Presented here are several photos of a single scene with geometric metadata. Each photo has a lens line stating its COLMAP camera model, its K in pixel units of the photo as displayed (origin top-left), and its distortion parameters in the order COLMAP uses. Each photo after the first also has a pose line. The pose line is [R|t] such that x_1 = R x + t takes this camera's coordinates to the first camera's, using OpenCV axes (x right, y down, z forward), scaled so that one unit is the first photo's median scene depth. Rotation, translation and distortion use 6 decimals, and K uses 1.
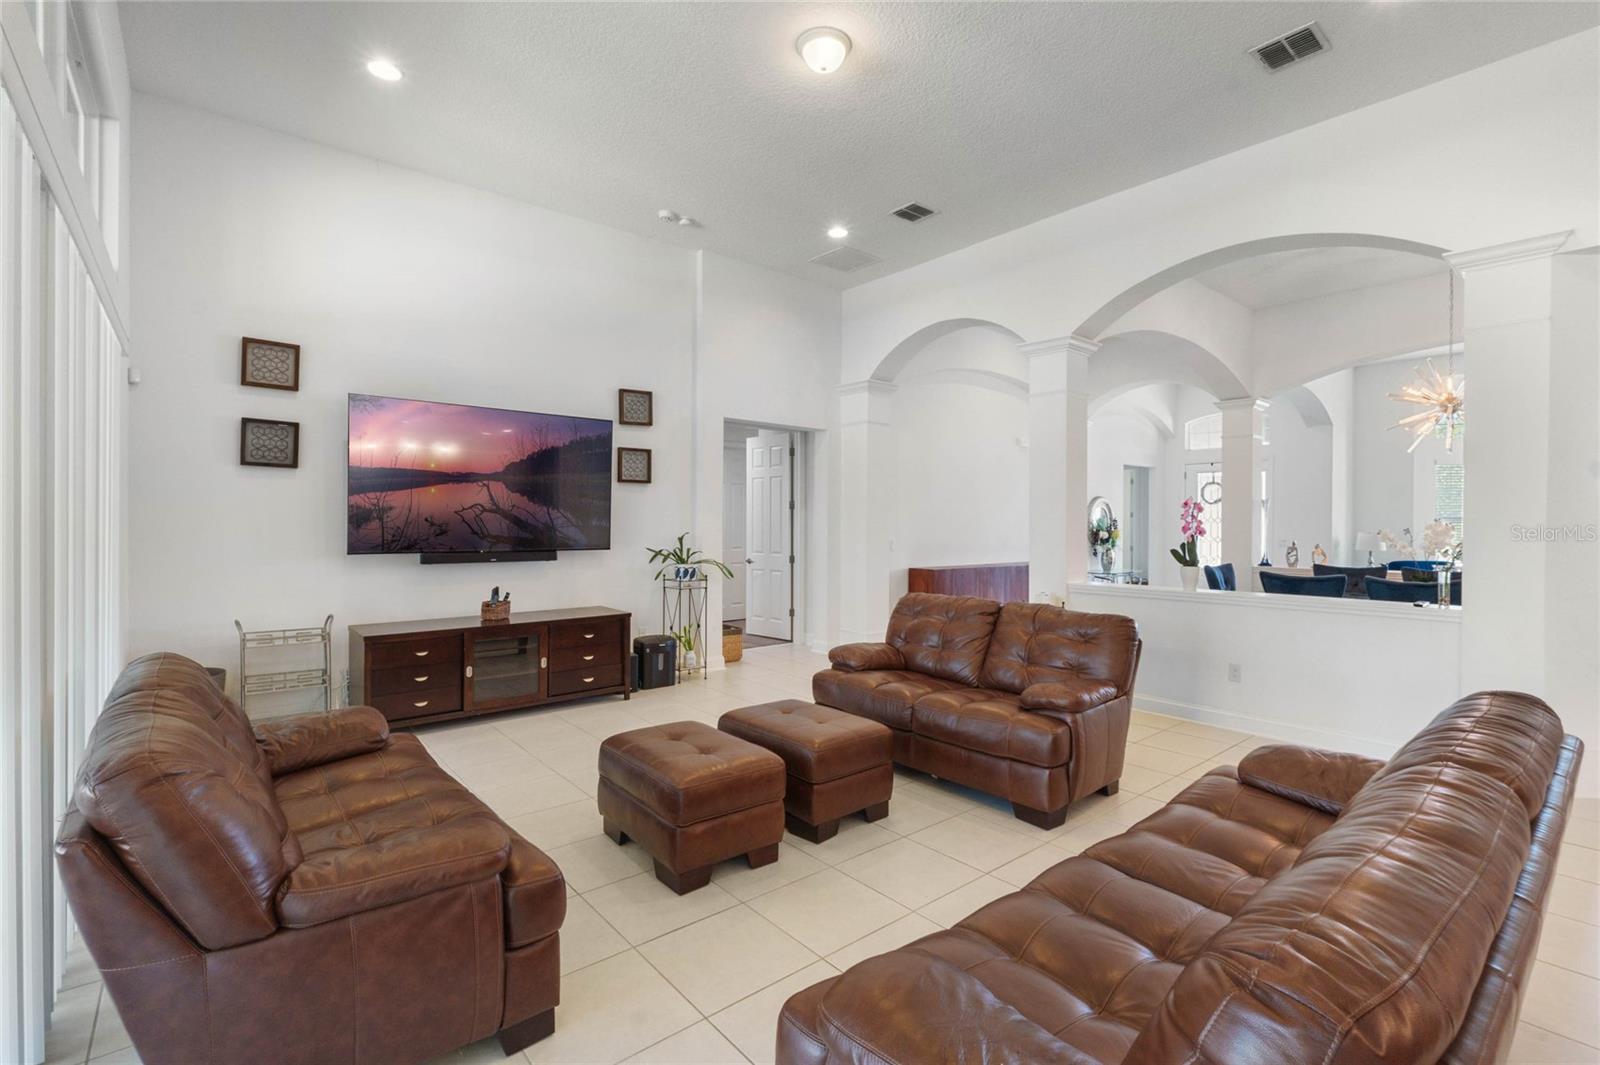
lens RADIAL K [[724.6, 0, 798.4], [0, 724.6, 527.7], [0, 0, 1]] dist [-0.003307, -0.000069]
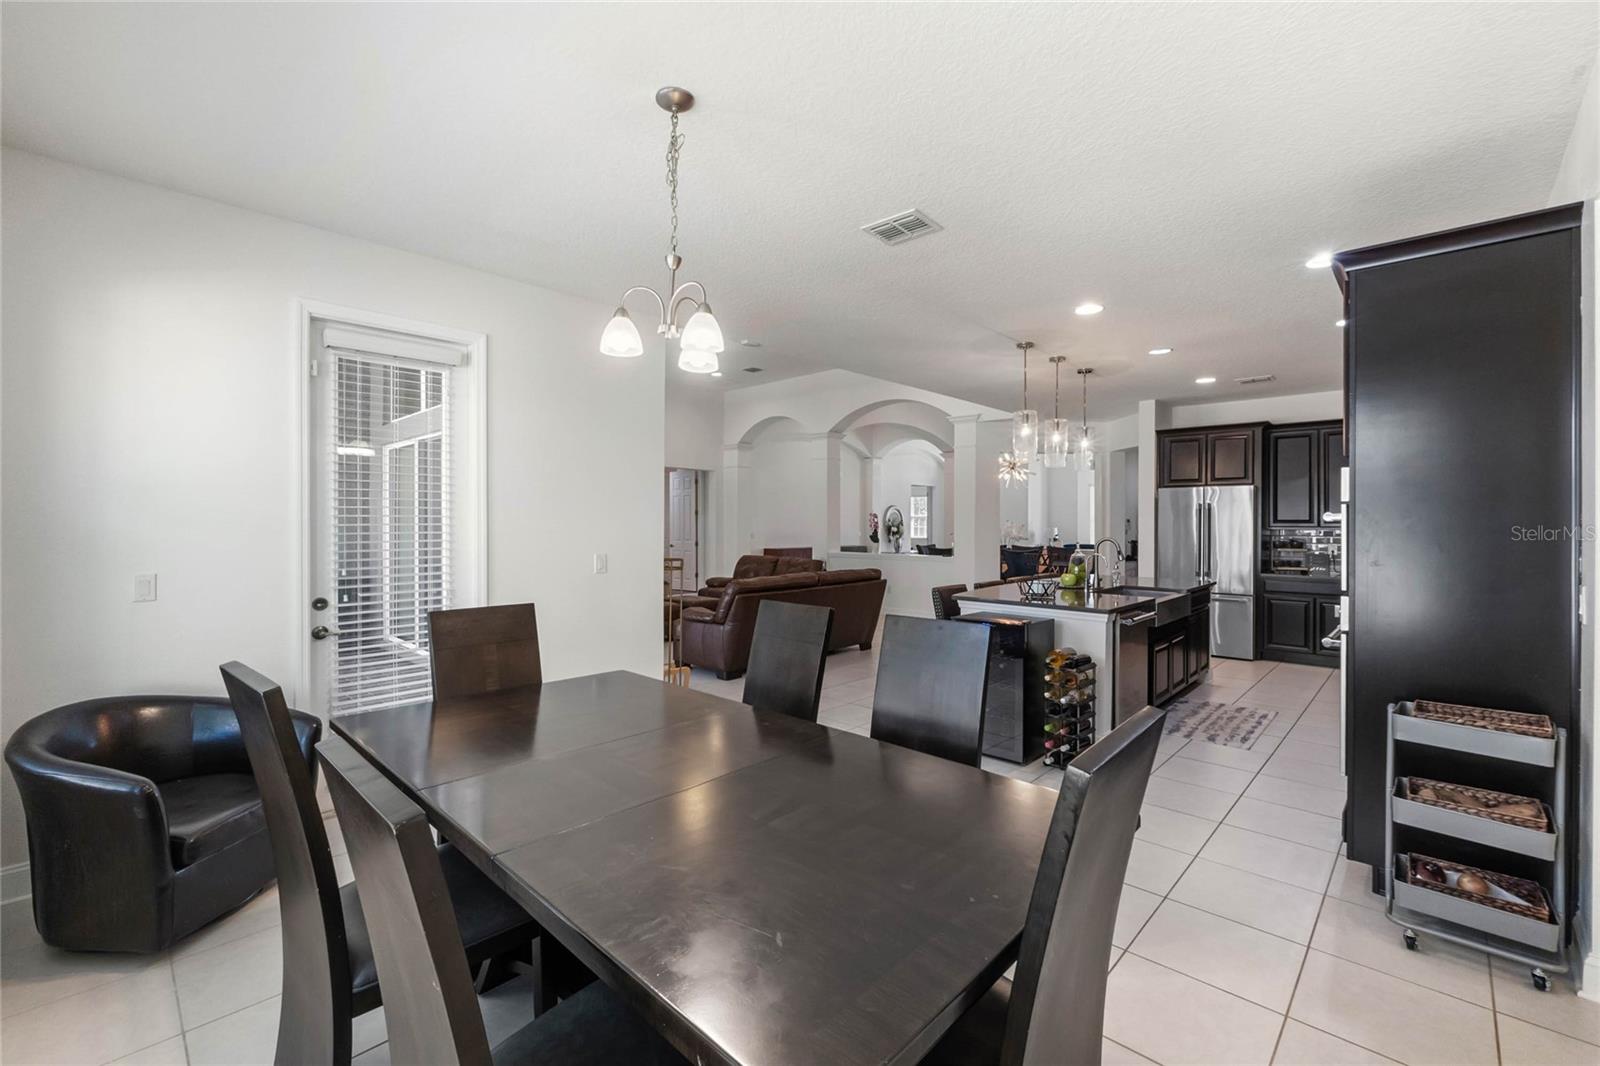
lens RADIAL K [[679.3, 0, 801.9], [0, 679.3, 524.0], [0, 0, 1]] dist [-0.001339, -0.000033]
pose [[0.992977, -0.003960, 0.118242, 0.066043], [0.004377, 0.999985, -0.003267, 0.003478], [-0.118228, 0.003762, 0.992979, -0.859652]]
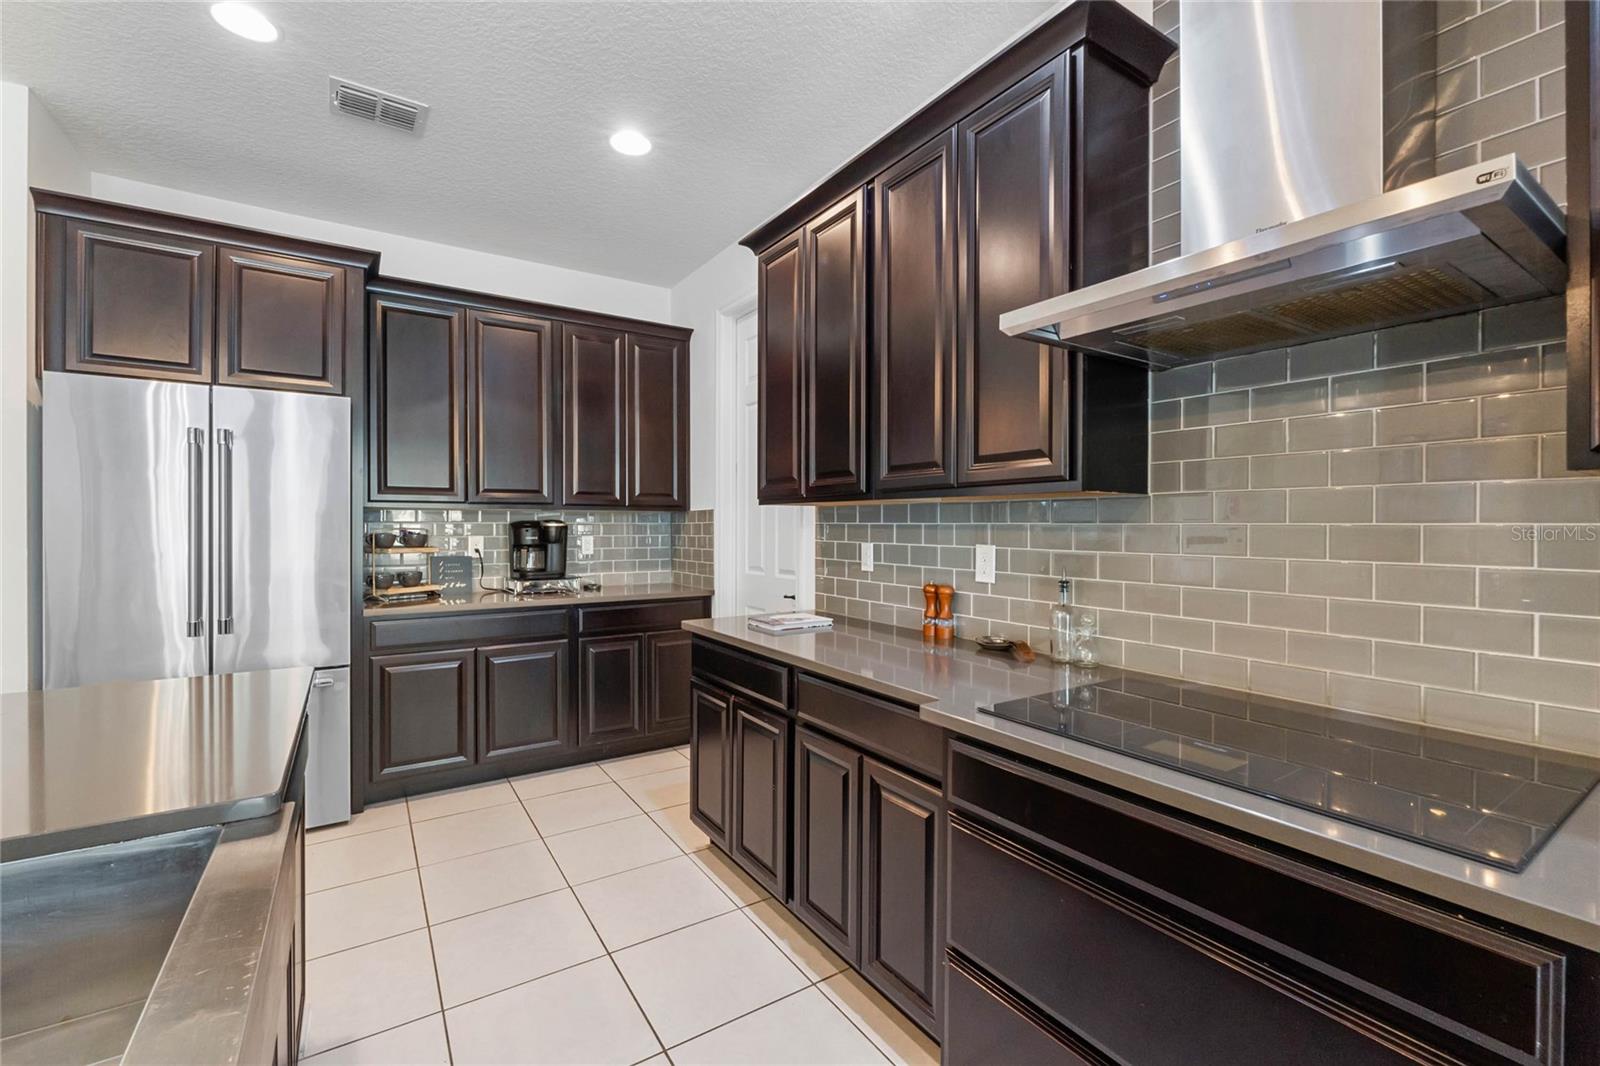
lens RADIAL K [[679.3, 0, 801.9], [0, 679.3, 524.0], [0, 0, 1]] dist [-0.001339, -0.000033]
pose [[0.113609, -0.005621, 0.993510, 0.524310], [0.005754, 0.999971, 0.004999, 0.025049], [-0.993509, 0.005149, 0.113638, -0.178670]]
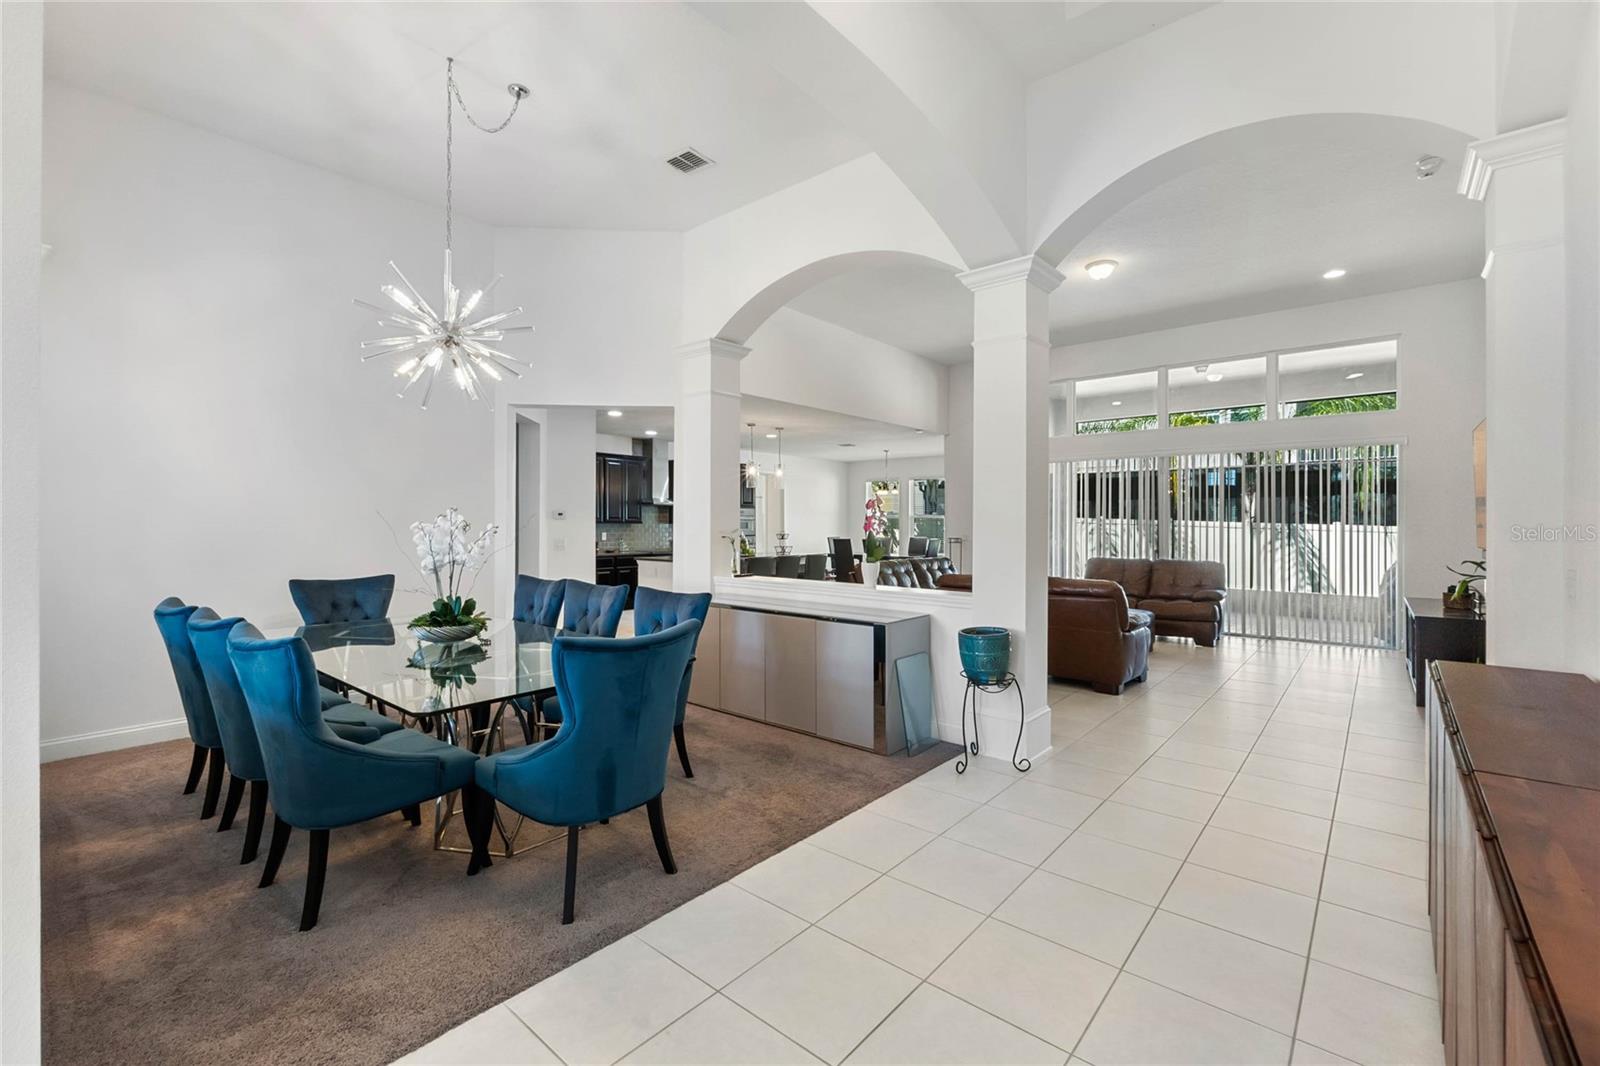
lens RADIAL K [[684.8, 0, 800.0], [0, 684.8, 533.0], [0, 0, 1]] dist [-0.002583, -0.000105]
pose [[-0.985195, -0.008586, -0.171223, 0.691935], [-0.012458, 0.999690, 0.021552, -0.005542], [0.170985, 0.023366, -0.984996, 1.643185]]
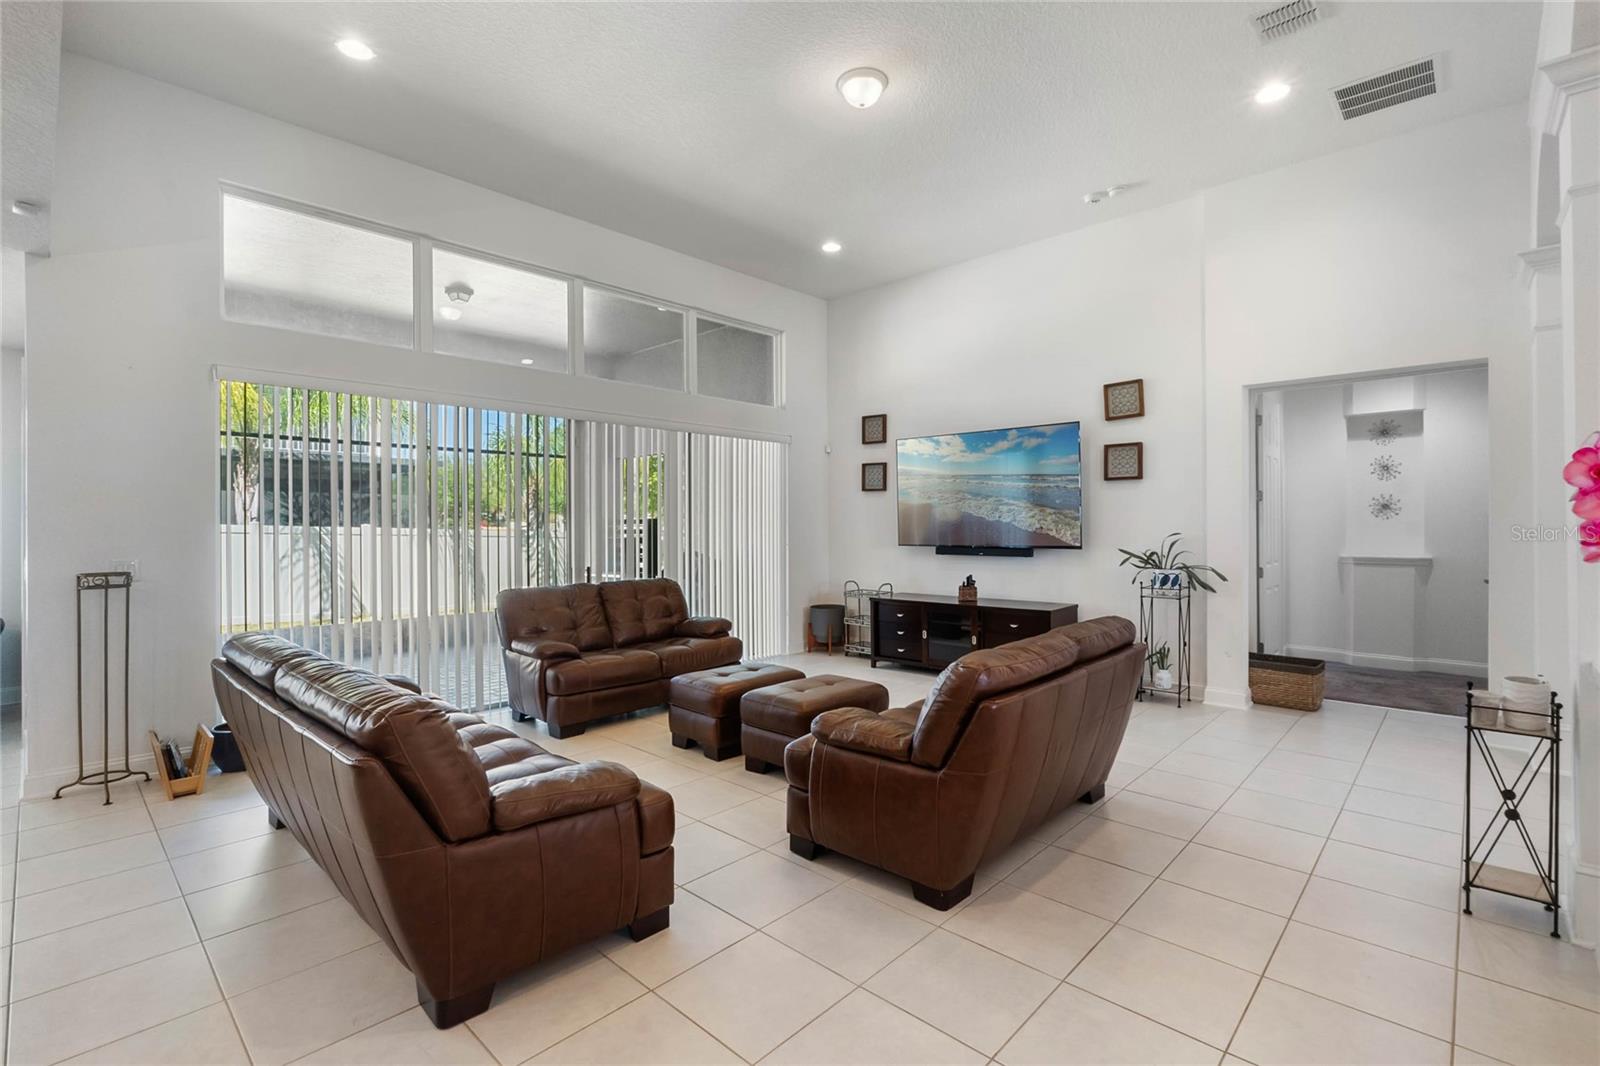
lens RADIAL K [[724.6, 0, 798.4], [0, 724.6, 528.2], [0, 0, 1]] dist [-0.003307, -0.000069]
pose [[0.119293, -0.002351, -0.992856, 0.686415], [-0.001346, 0.999996, -0.002530, 0.003946], [0.992858, 0.001638, 0.119290, 0.486093]]
